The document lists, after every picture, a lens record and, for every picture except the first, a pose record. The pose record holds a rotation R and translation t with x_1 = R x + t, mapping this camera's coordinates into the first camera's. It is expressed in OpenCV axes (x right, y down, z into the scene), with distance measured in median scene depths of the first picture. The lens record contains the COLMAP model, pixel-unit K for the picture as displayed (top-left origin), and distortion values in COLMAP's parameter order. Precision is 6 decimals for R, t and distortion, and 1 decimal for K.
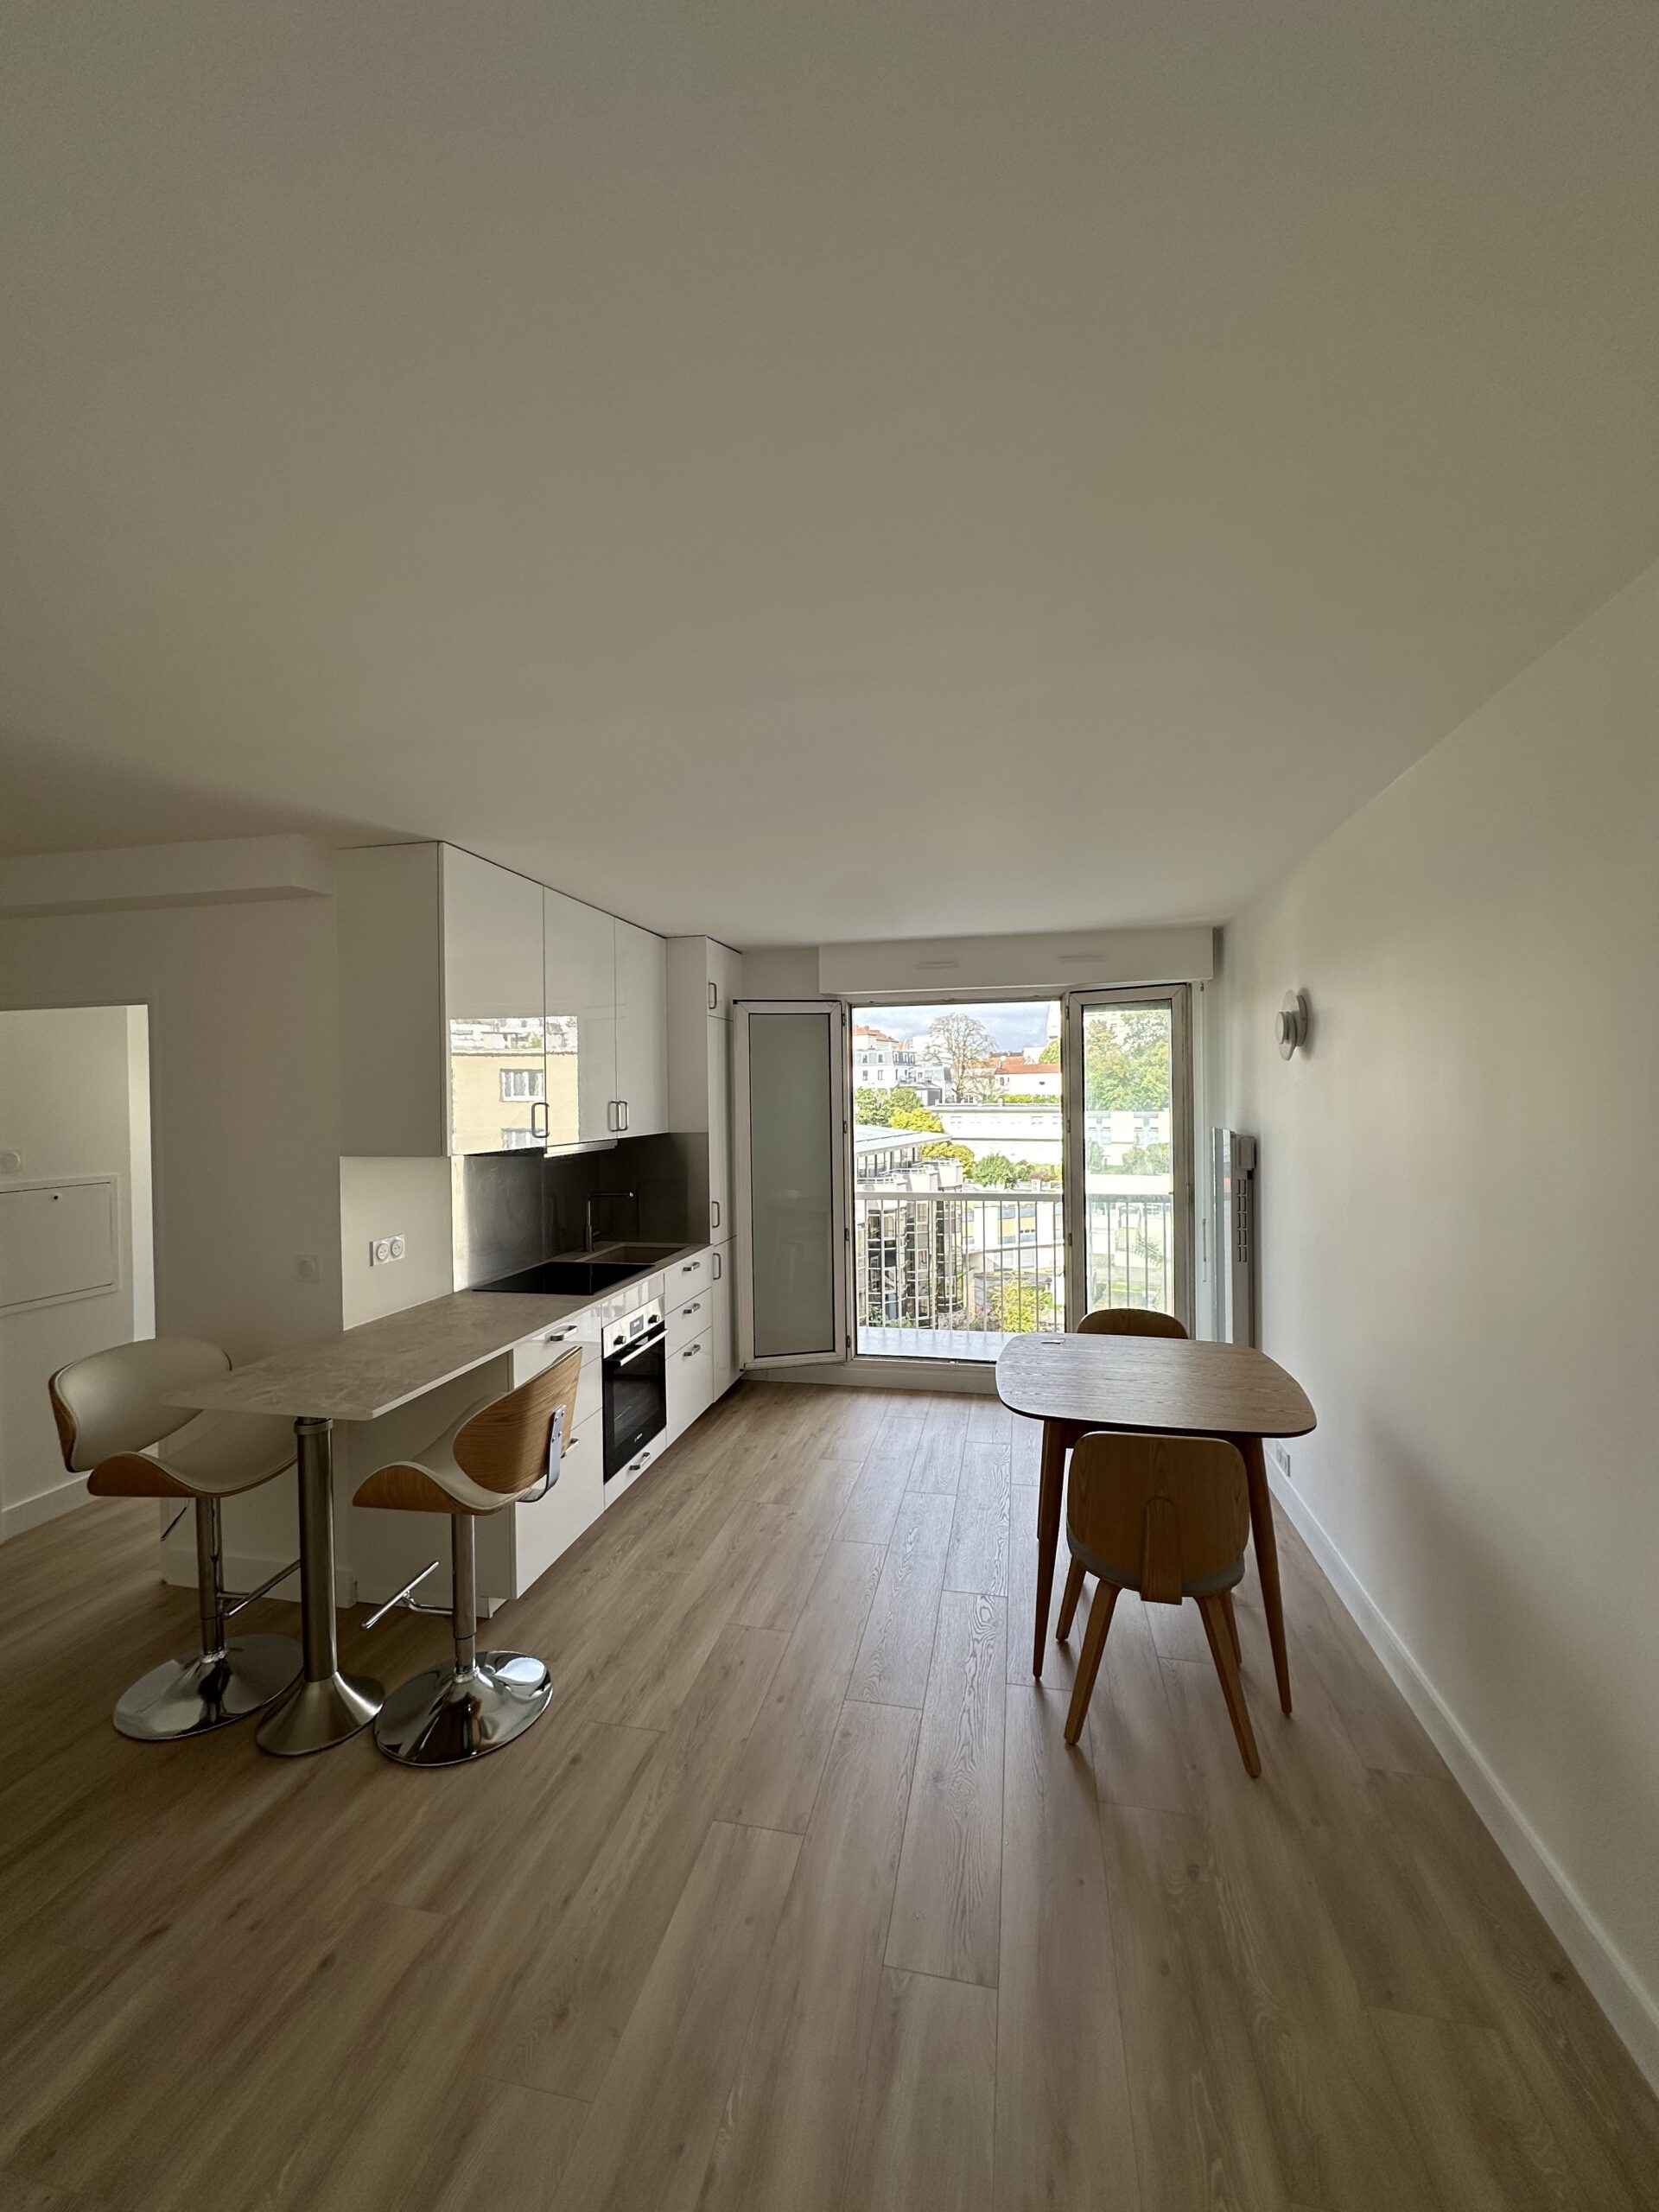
lens RADIAL K [[878.4, 0, 829.5], [0, 878.4, 1106.0], [0, 0, 1]] dist [-0.003340, 0.000444]
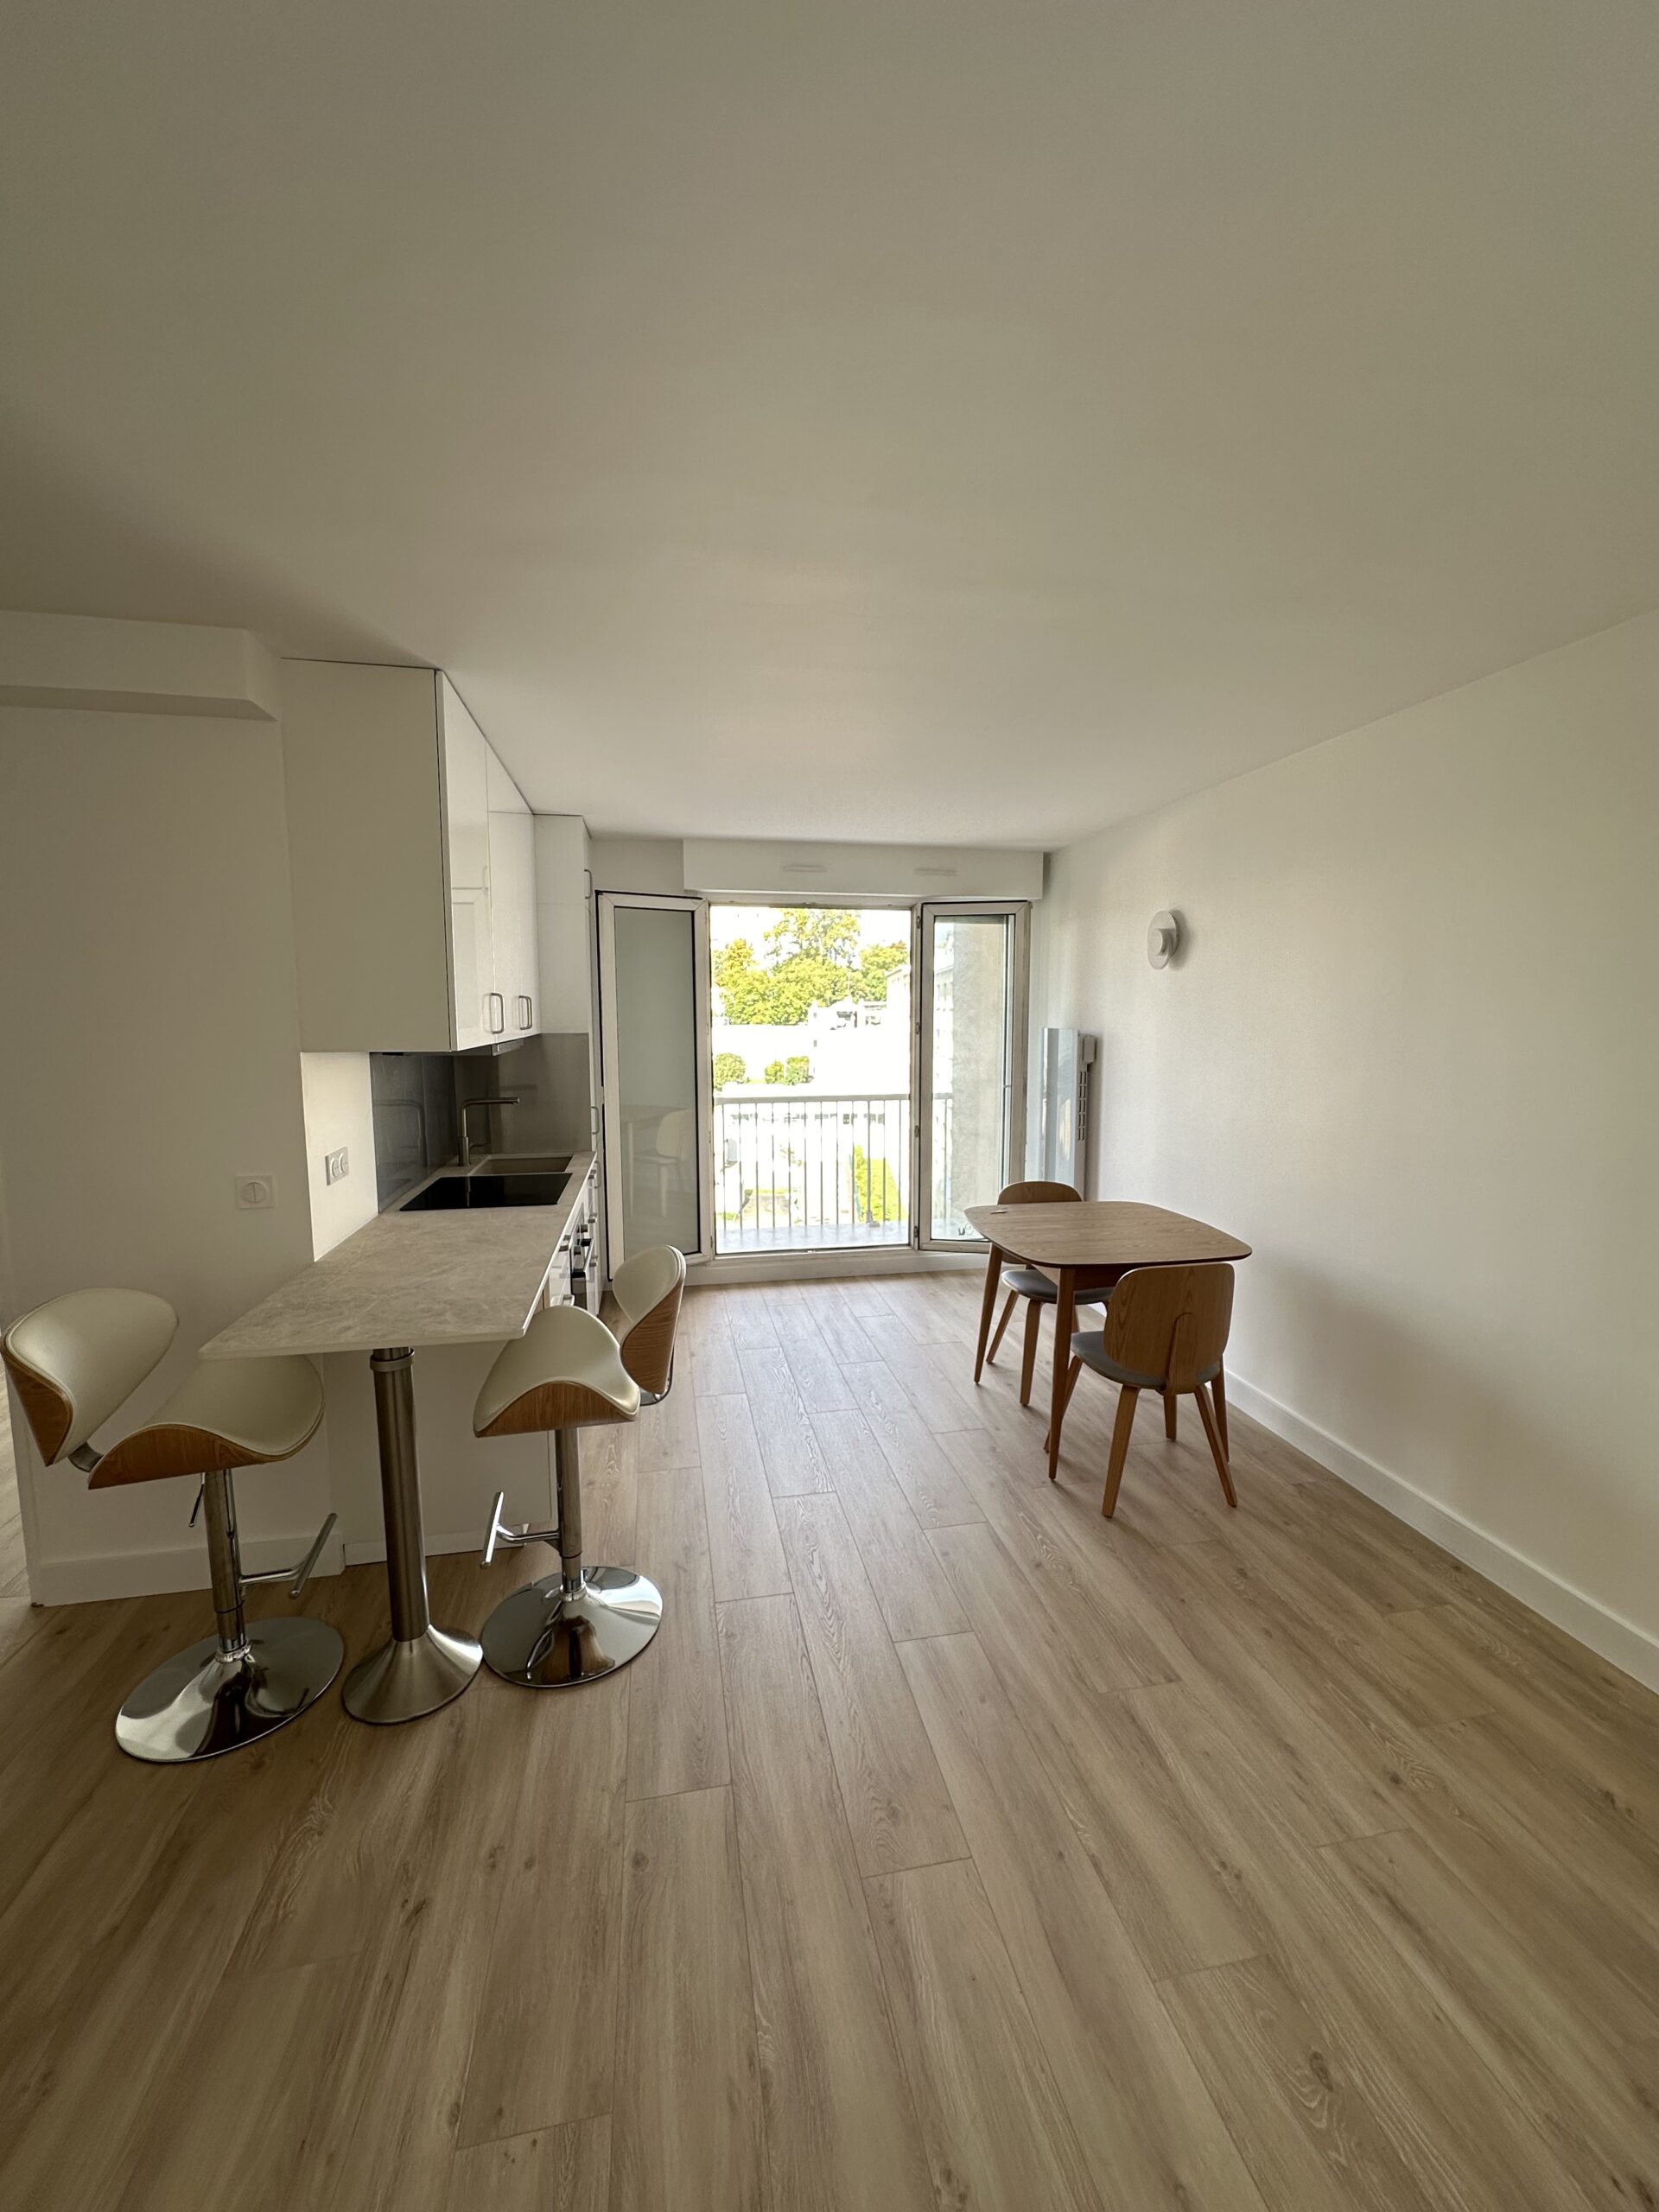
lens RADIAL K [[882.8, 0, 829.5], [0, 882.8, 1106.0], [0, 0, 1]] dist [-0.006936, 0.000005]
pose [[0.918170, -0.031814, 0.394906, -0.355056], [-0.006420, 0.995445, 0.095121, 0.021308], [-0.396134, -0.089873, 0.913784, 0.045667]]
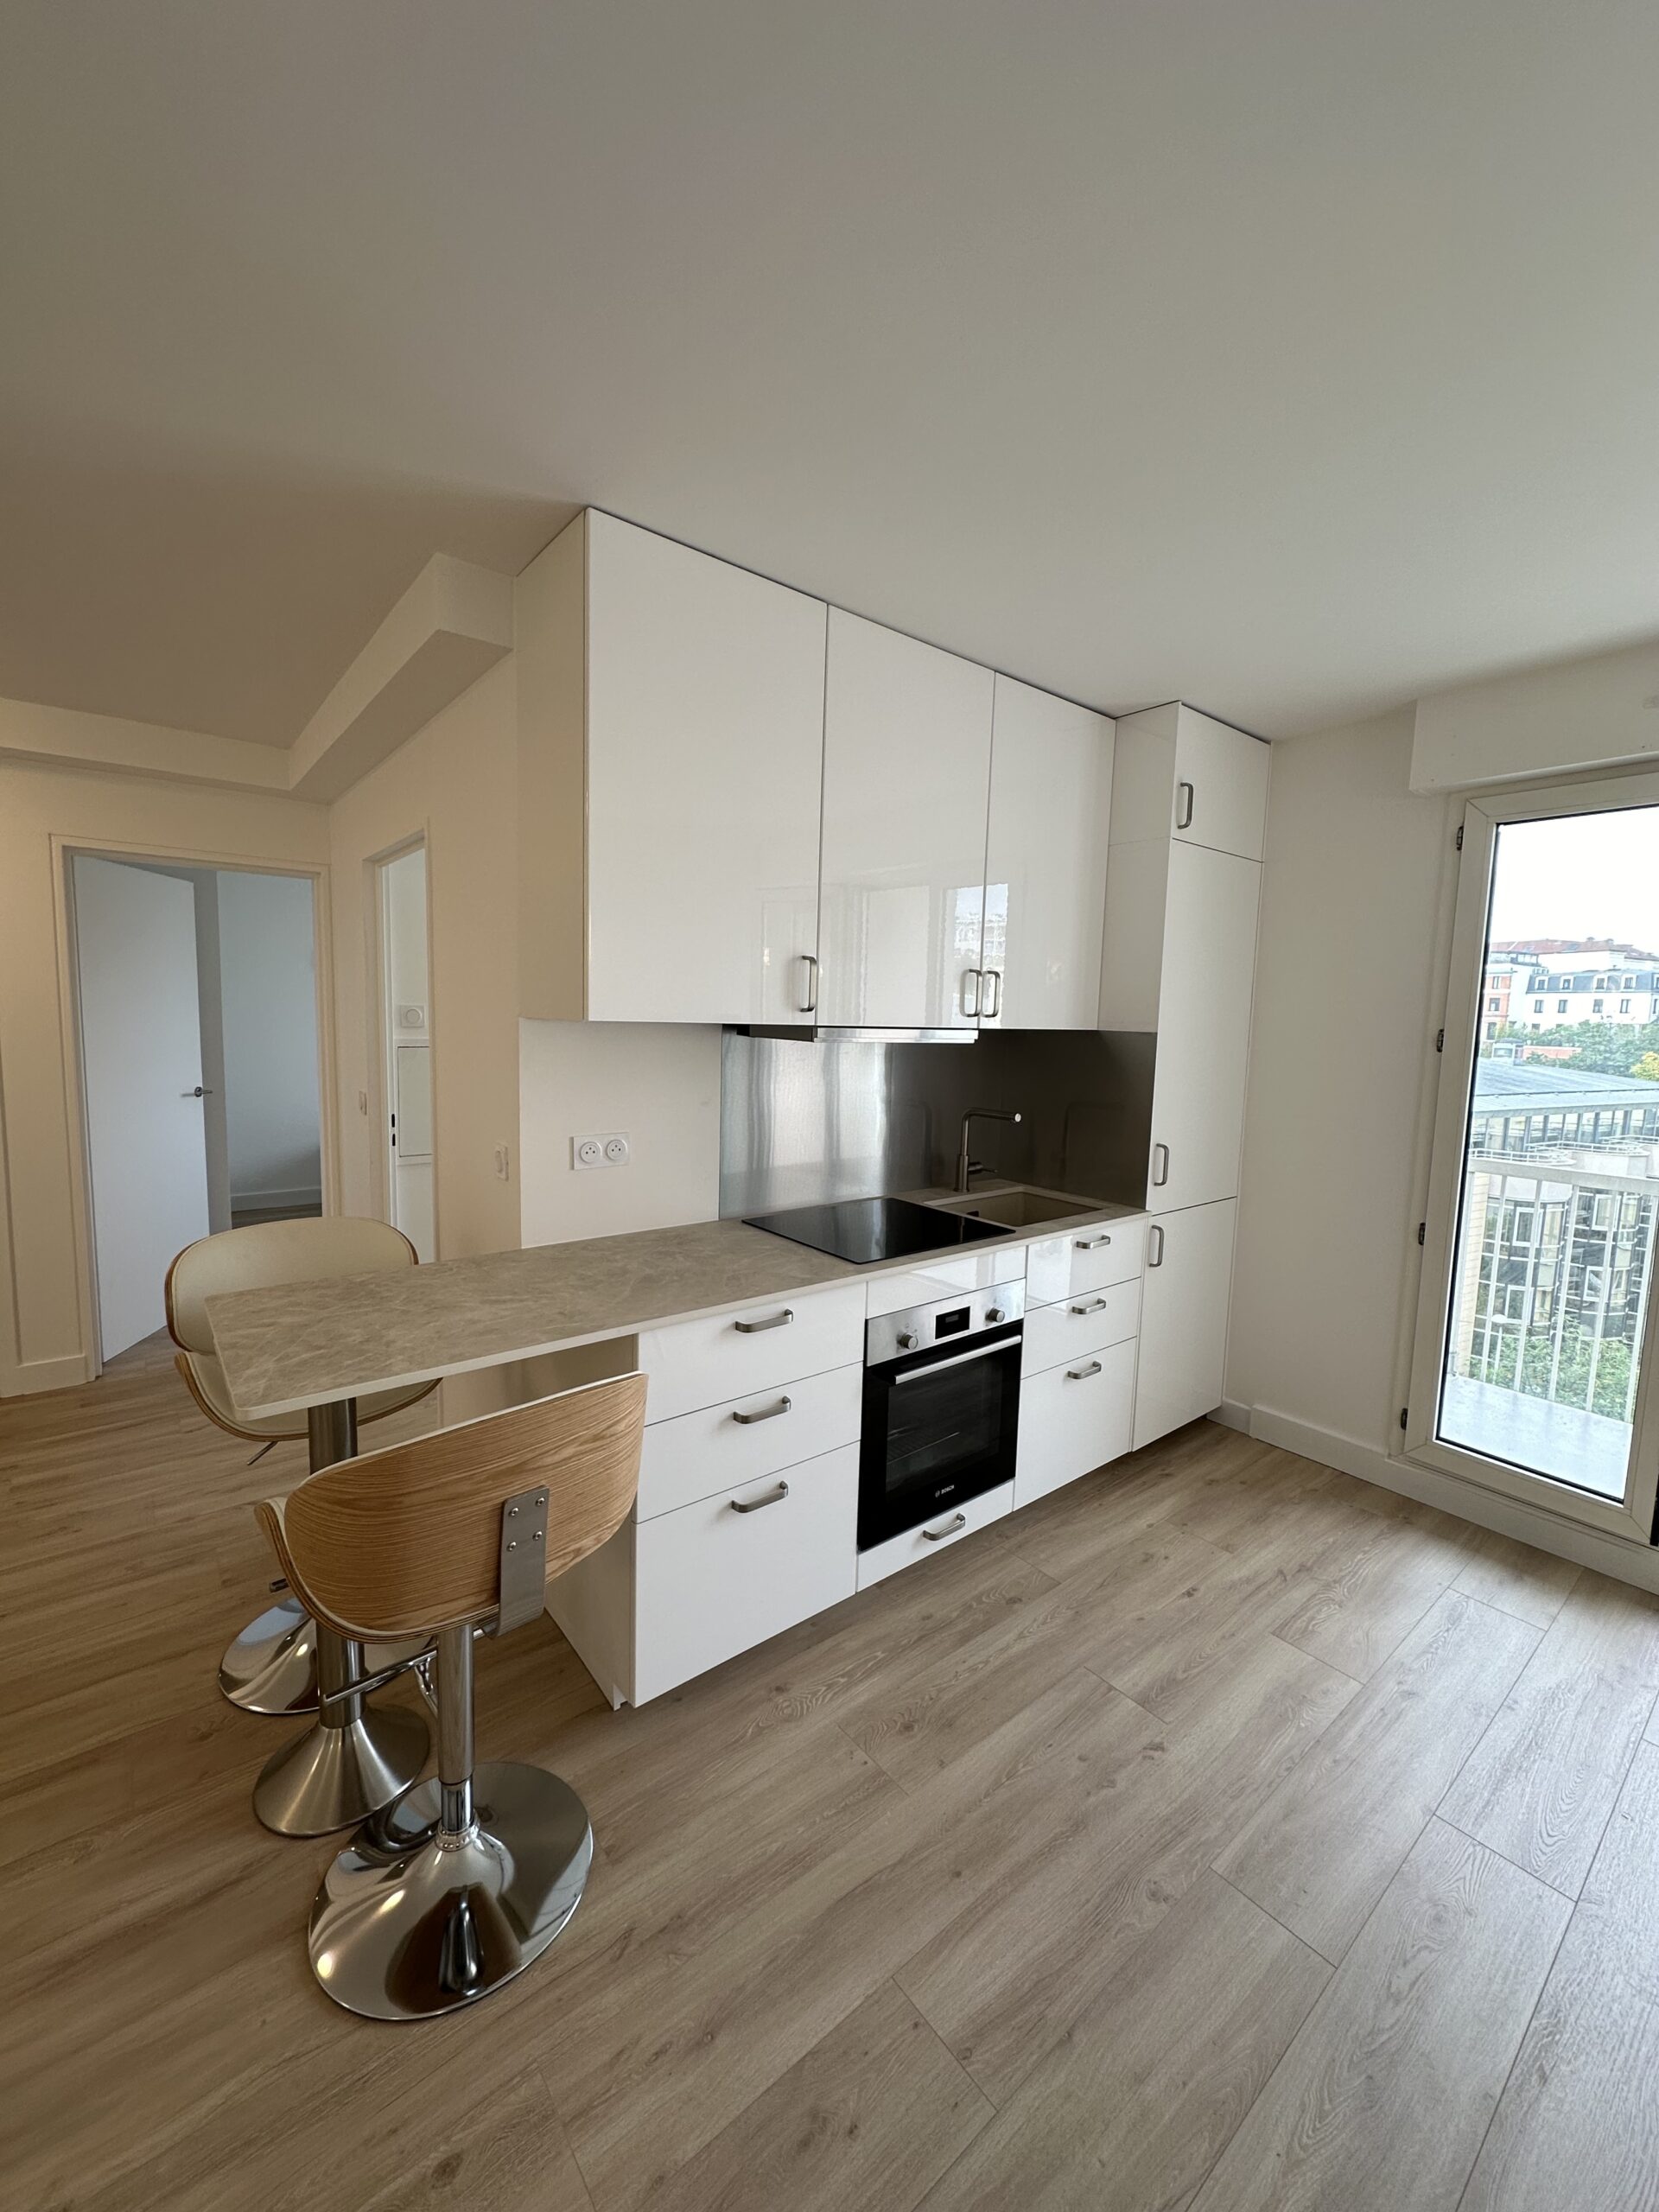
lens RADIAL K [[878.4, 0, 829.5], [0, 878.4, 1106.0], [0, 0, 1]] dist [-0.003340, 0.000444]
pose [[0.778872, 0.100285, -0.619113, 0.090040], [-0.044676, 0.993497, 0.104723, 0.035288], [0.625590, -0.053906, 0.778288, 0.482403]]
